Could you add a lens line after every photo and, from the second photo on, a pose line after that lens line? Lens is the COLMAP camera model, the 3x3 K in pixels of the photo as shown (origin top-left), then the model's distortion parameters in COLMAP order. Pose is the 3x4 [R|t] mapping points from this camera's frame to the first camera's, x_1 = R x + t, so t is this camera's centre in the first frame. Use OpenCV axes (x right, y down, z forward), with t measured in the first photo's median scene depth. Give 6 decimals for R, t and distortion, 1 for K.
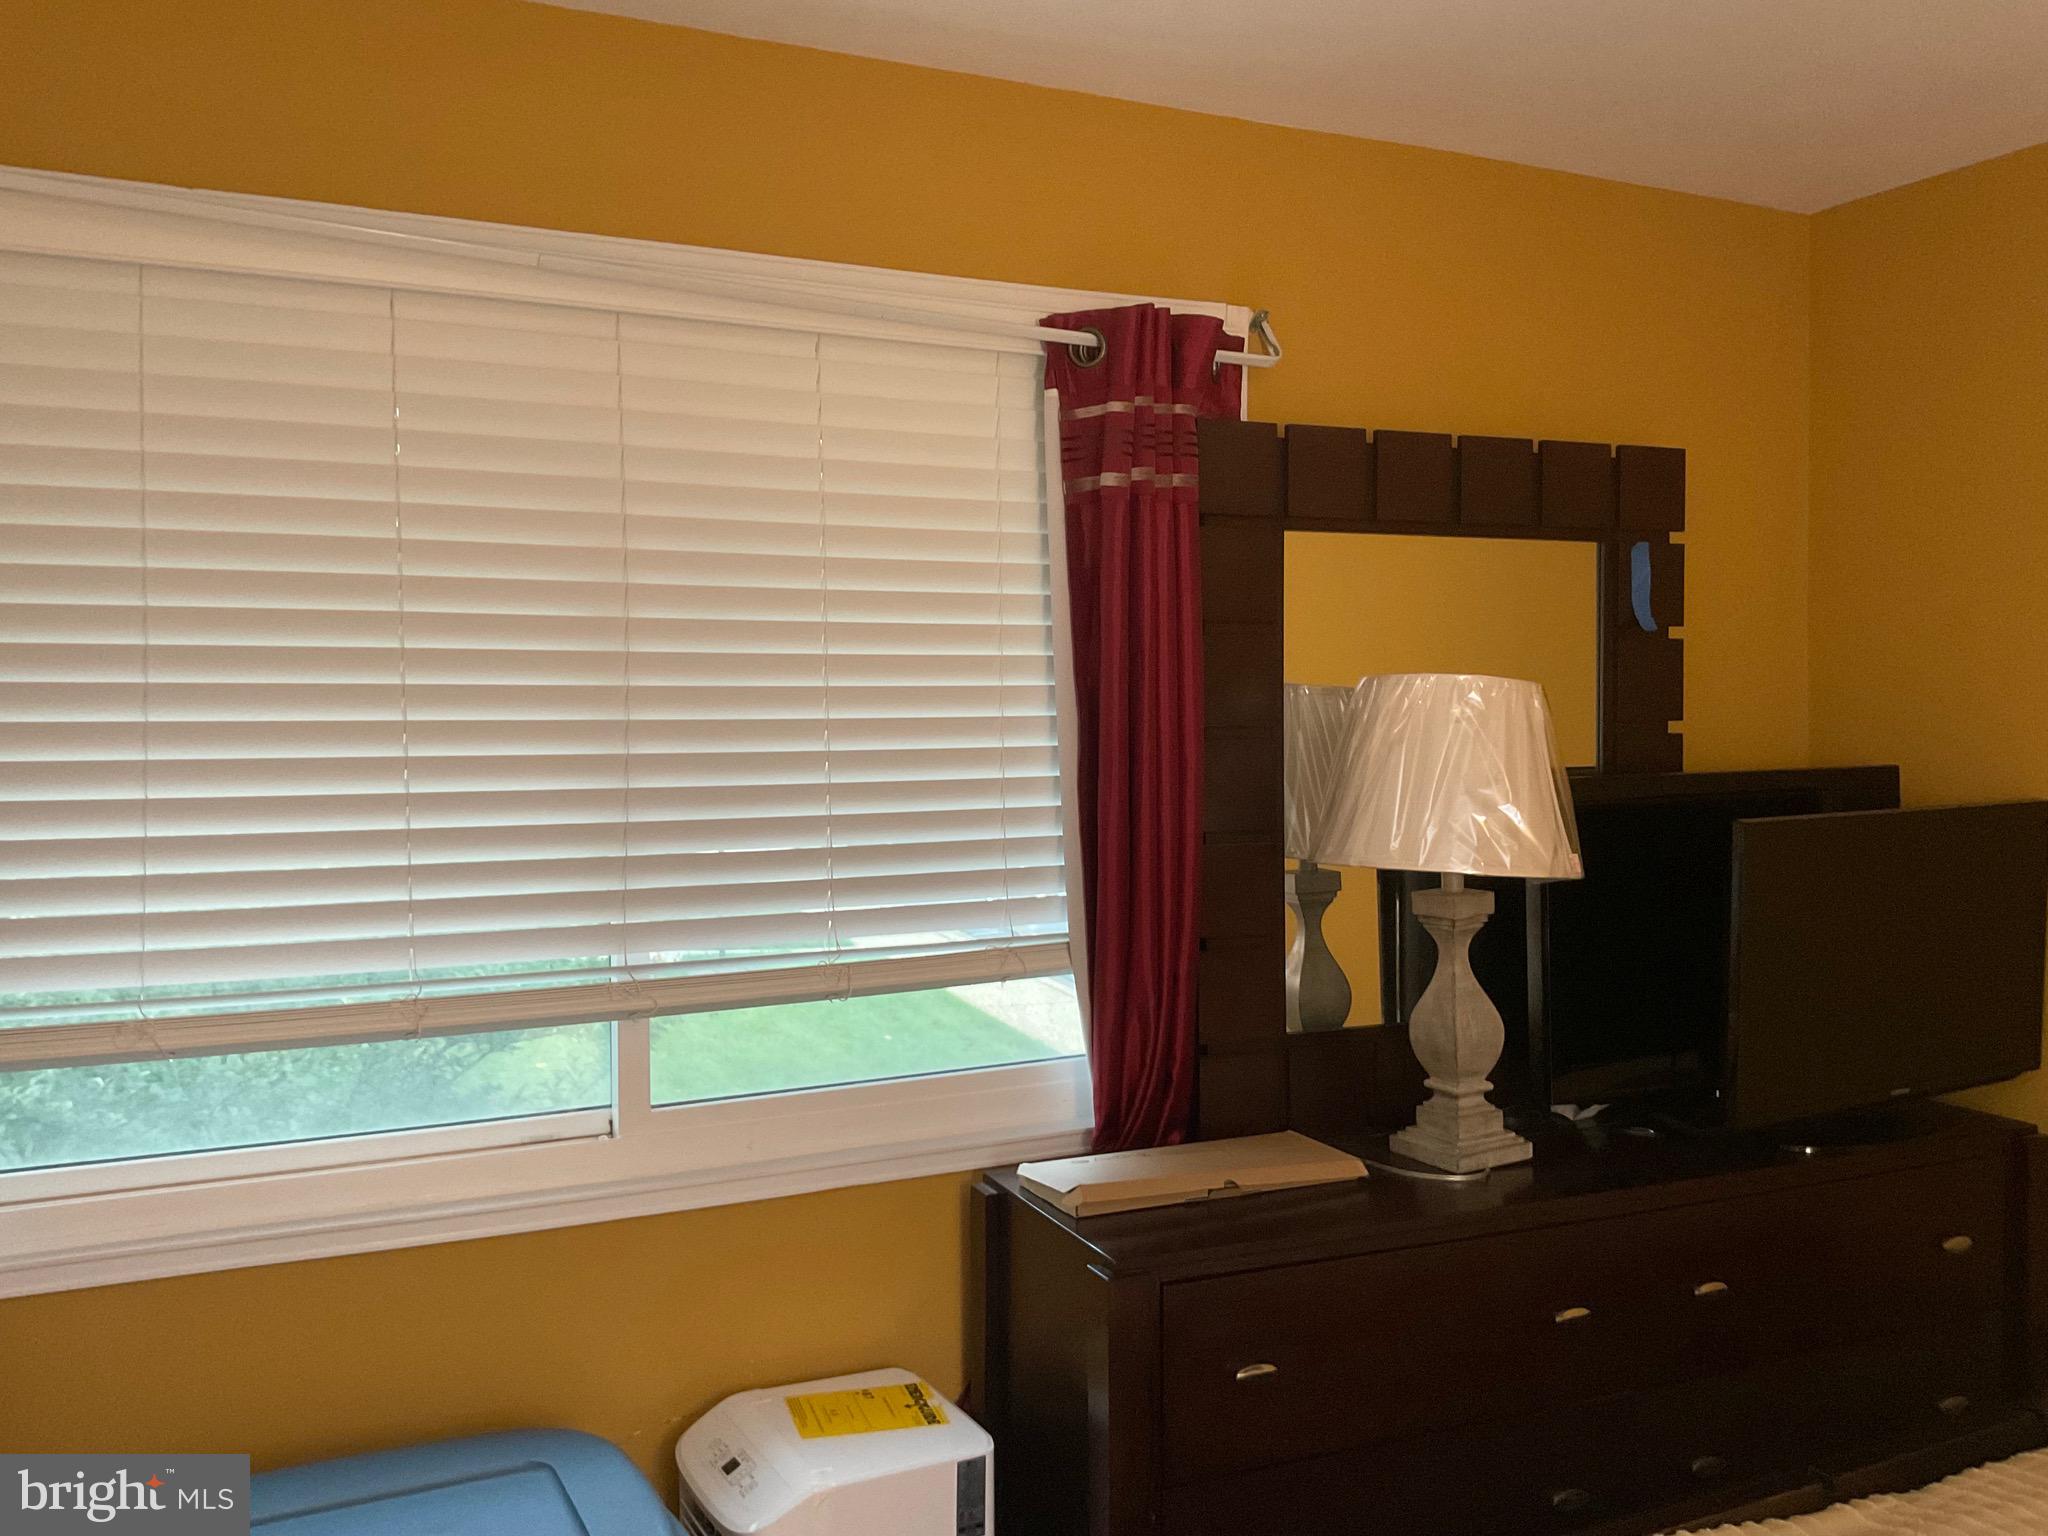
lens RADIAL K [[1711.8, 0, 996.1], [0, 1711.8, 746.6], [0, 0, 1]] dist [0.110338, -0.225789]
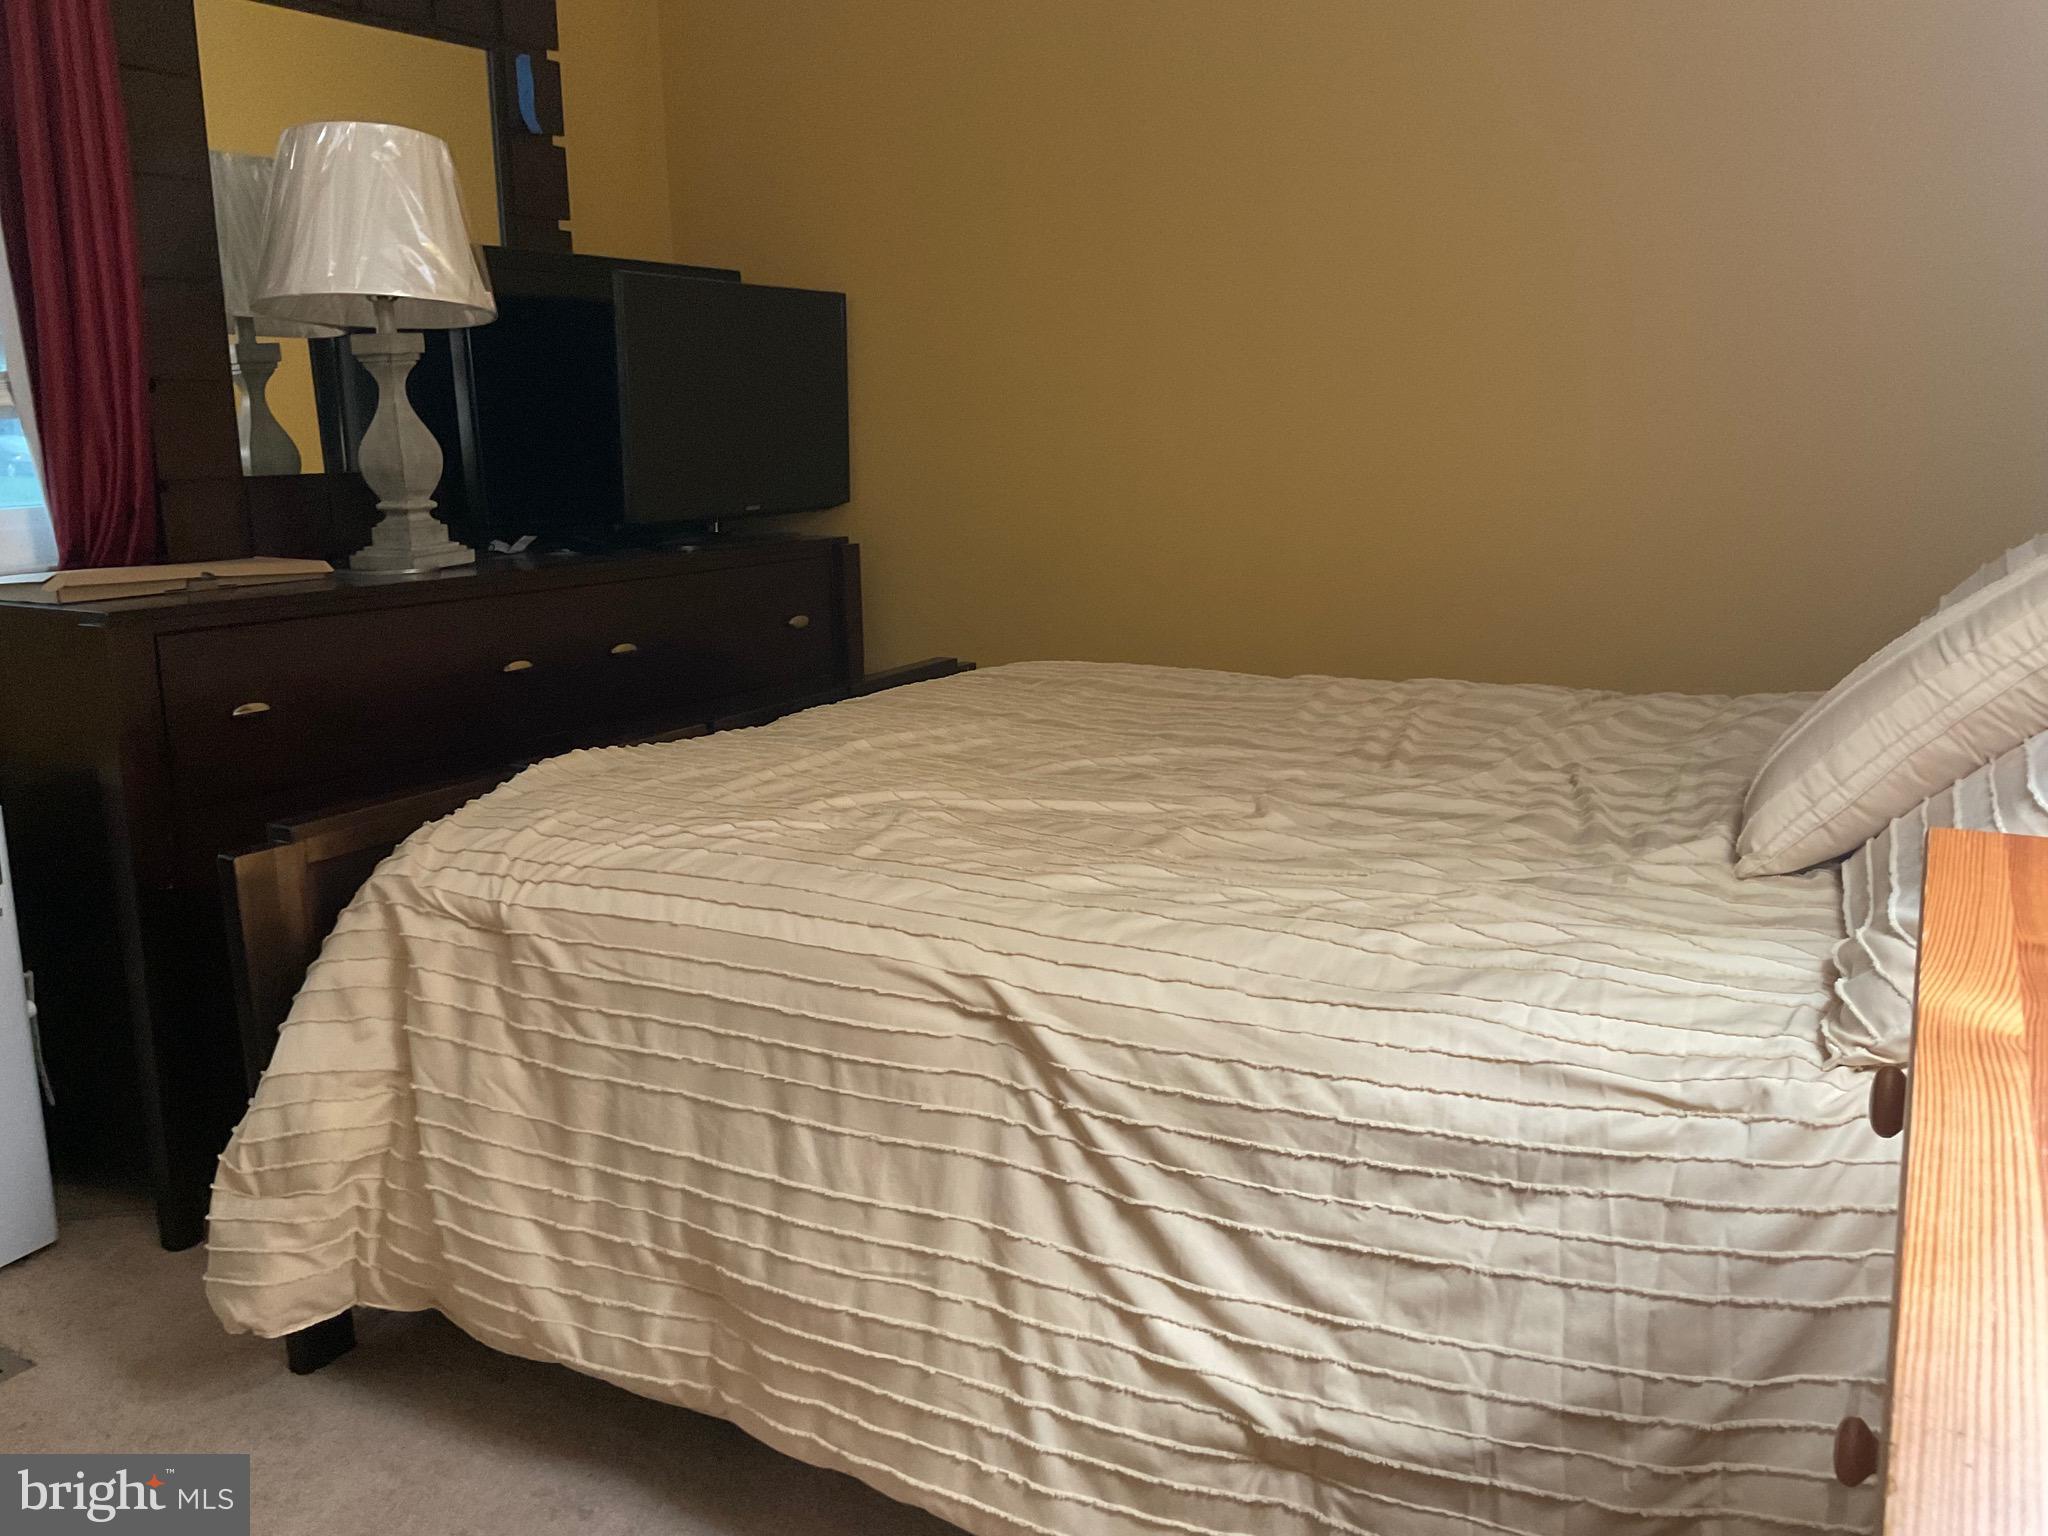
lens RADIAL K [[1711.8, 0, 1021.0], [0, 1711.8, 762.1], [0, 0, 1]] dist [0.110338, -0.225789]
pose [[0.815639, -0.122107, 0.565528, -0.076614], [0.029451, 0.984970, 0.170195, 0.180703], [-0.577810, -0.122163, 0.806977, -0.204028]]
